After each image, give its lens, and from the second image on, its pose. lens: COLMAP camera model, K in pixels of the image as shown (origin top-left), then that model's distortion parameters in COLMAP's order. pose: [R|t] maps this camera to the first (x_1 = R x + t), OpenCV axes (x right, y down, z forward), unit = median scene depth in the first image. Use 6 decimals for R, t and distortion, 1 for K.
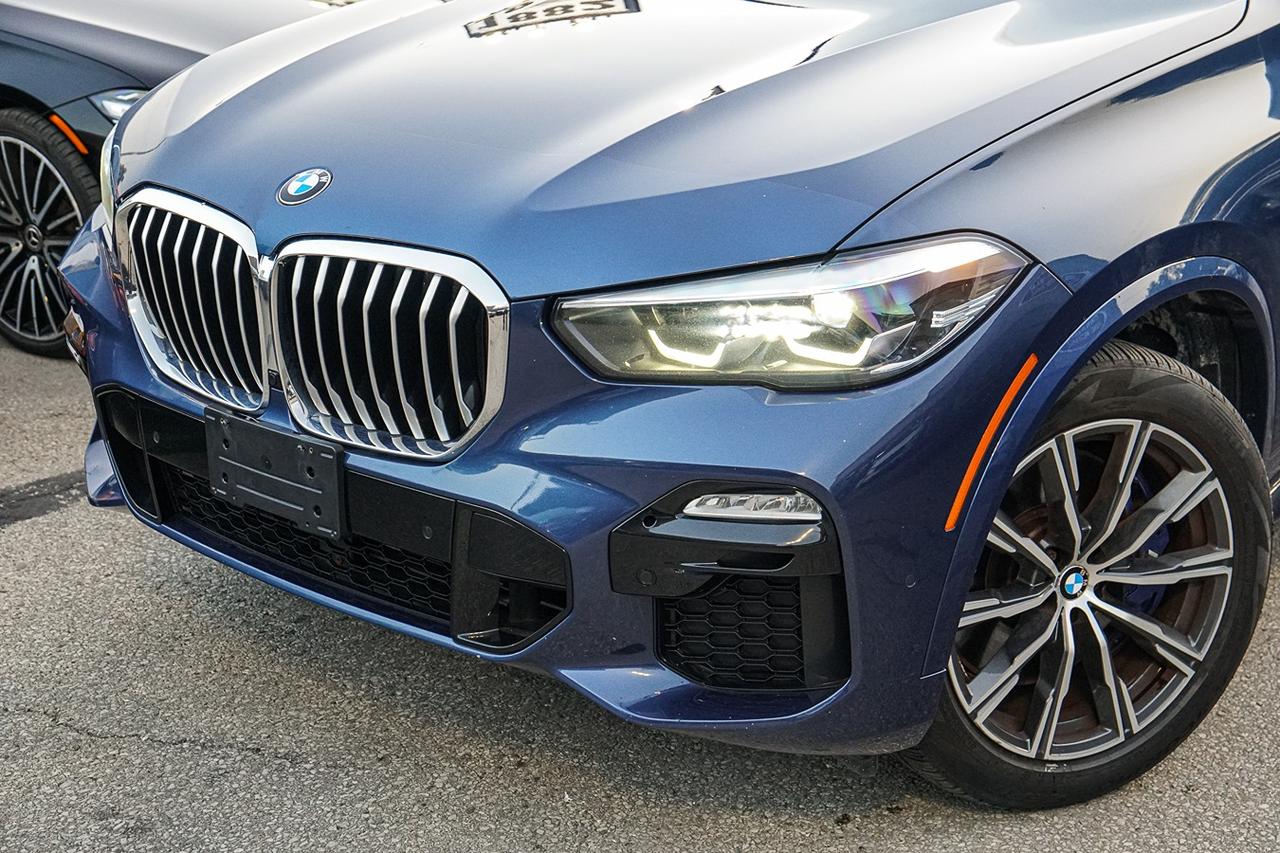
lens RADIAL K [[1944.6, 0, 633.9], [0, 1944.6, 431.5], [0, 0, 1]] dist [0.185430, 0.000000]
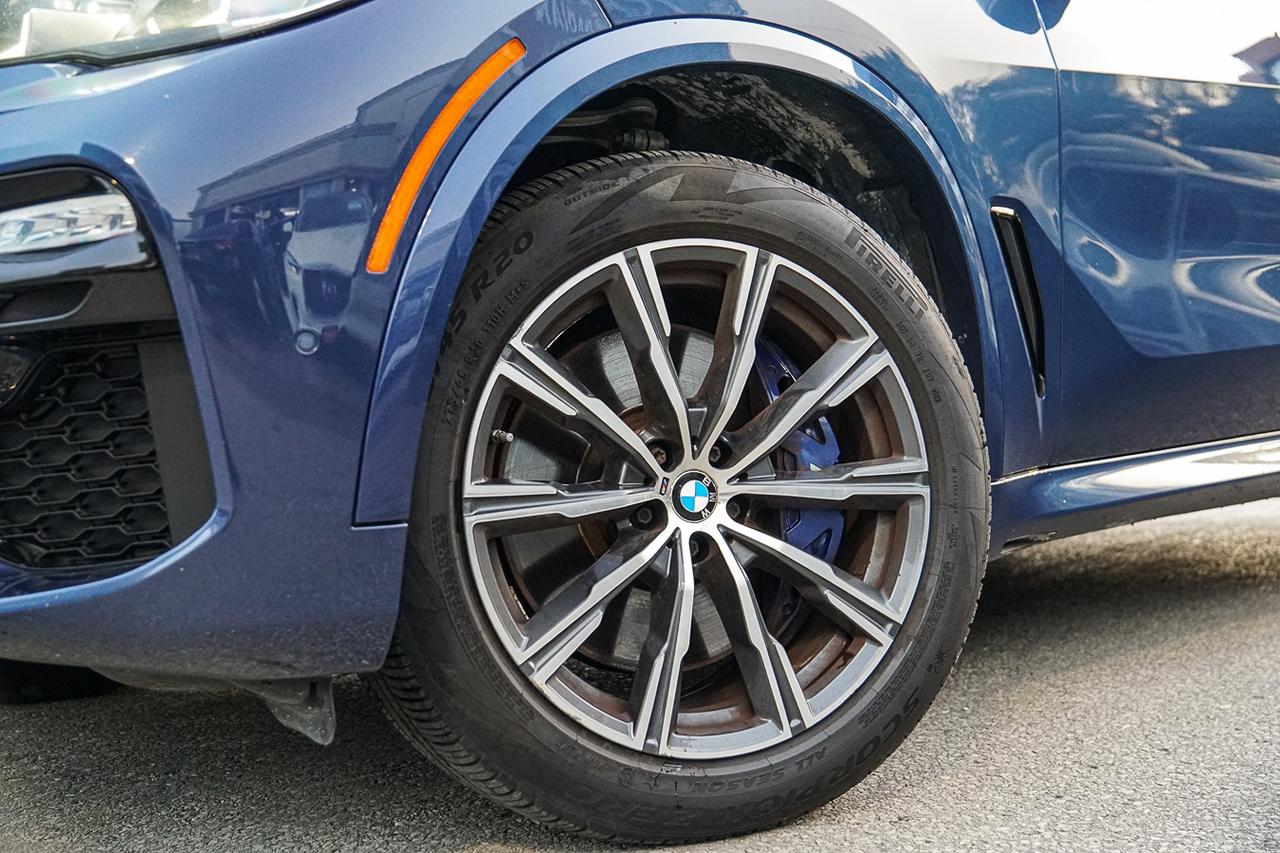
lens RADIAL K [[1507.2, 0, 644.6], [0, 1507.2, 414.8], [0, 0, 1]] dist [0.025241, 0.000000]
pose [[0.997090, -0.051033, -0.056626, 0.240147], [0.030465, 0.947711, -0.317673, 0.221455], [0.069877, 0.315024, 0.946508, 0.486876]]
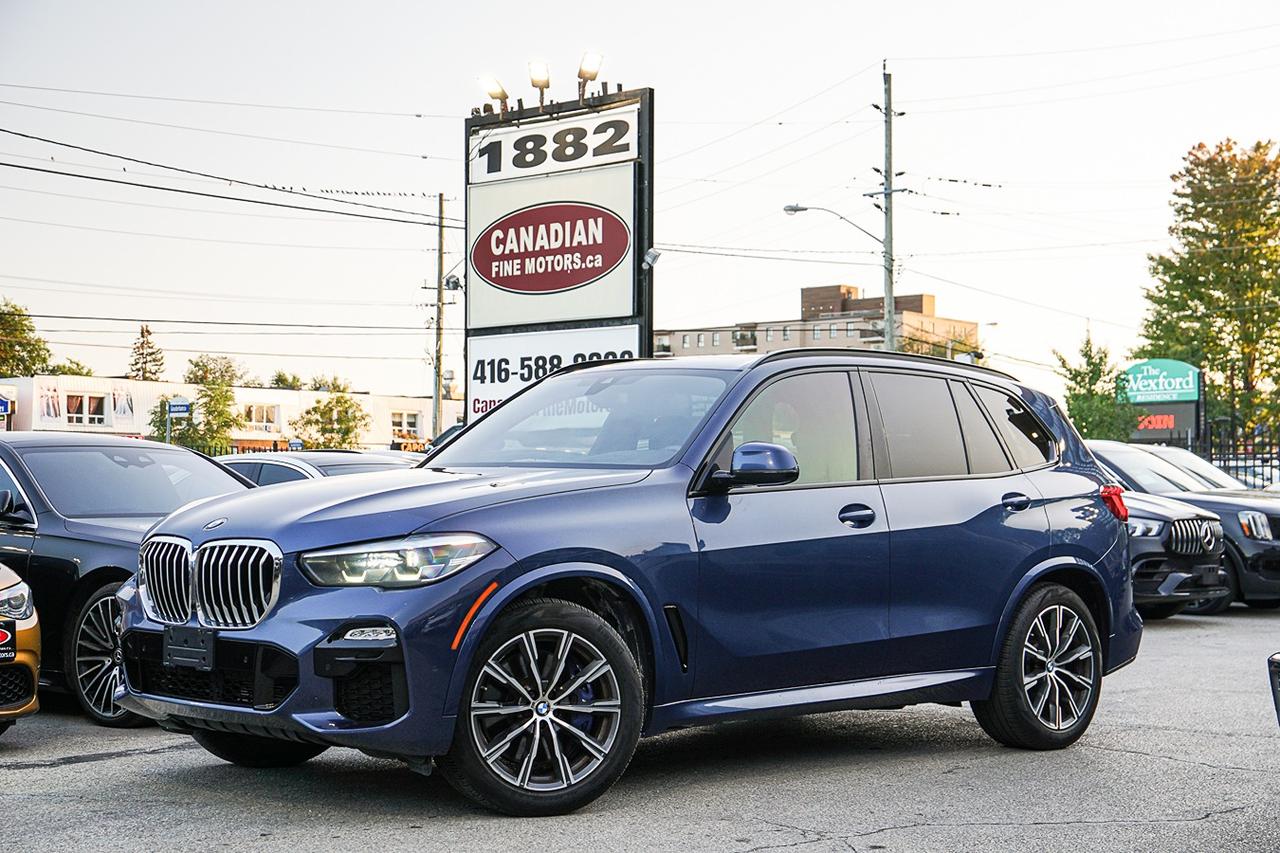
lens RADIAL K [[1944.6, 0, 641.1], [0, 1944.6, 436.4], [0, 0, 1]] dist [0.185430, 0.000000]
pose [[0.997469, 0.016379, -0.069187, 0.487053], [-0.039238, 0.938311, -0.343559, 0.547521], [0.059292, 0.345404, 0.936579, -1.177742]]
